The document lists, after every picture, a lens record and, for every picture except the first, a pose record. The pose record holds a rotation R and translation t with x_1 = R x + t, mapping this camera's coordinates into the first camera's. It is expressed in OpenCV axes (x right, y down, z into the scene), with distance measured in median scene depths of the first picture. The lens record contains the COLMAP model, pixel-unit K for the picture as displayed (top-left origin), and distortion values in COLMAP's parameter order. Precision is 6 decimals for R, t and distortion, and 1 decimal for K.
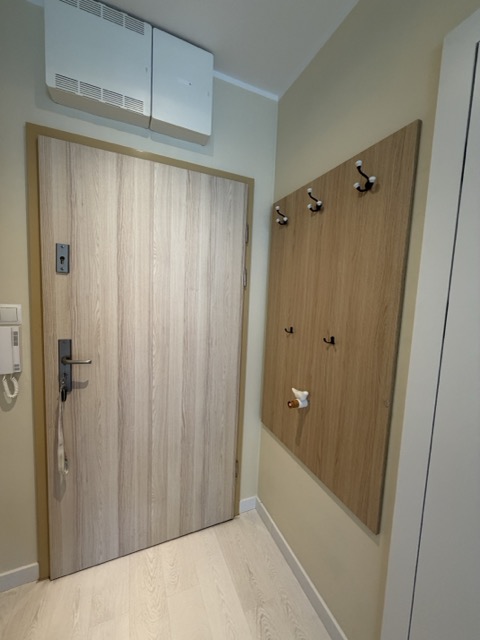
lens RADIAL K [[255.7, 0, 242.1], [0, 255.7, 318.4], [0, 0, 1]] dist [-0.000921, 0.000552]
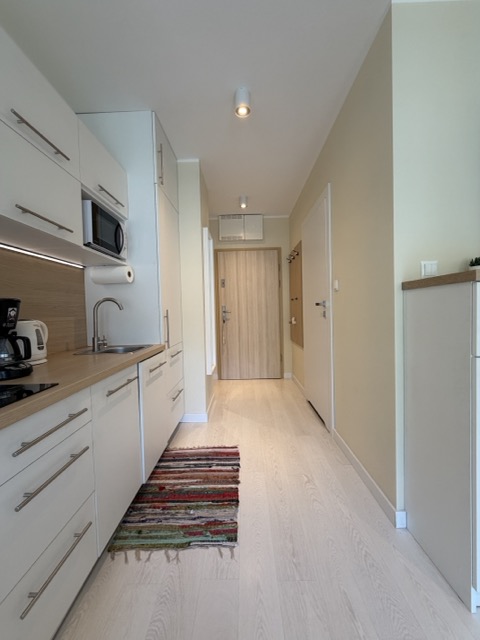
lens RADIAL K [[255.7, 0, 239.6], [0, 255.7, 316.9], [0, 0, 1]] dist [-0.000921, 0.000552]
pose [[0.907395, -0.057110, -0.416380, 0.859853], [0.027700, 0.996697, -0.076340, 0.457309], [0.419365, 0.057737, 0.905980, -1.876091]]
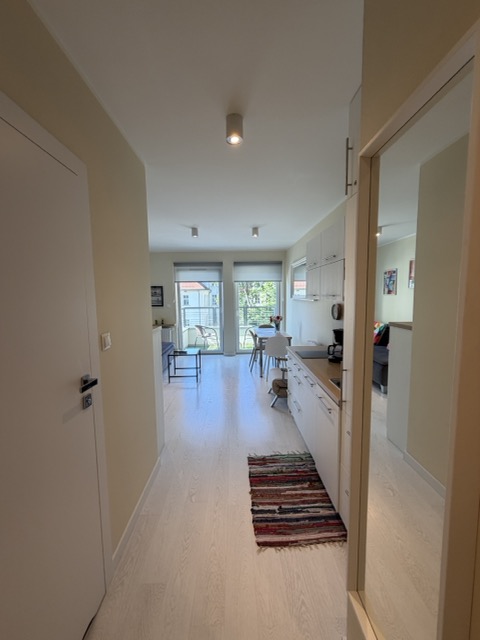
lens RADIAL K [[255.7, 0, 240.0], [0, 255.7, 323.8], [0, 0, 1]] dist [-0.000921, 0.000552]
pose [[-0.924424, -0.078886, 0.373117, -0.161459], [0.003960, 0.976334, 0.216232, -0.145225], [-0.381345, 0.201367, -0.902235, 0.540713]]
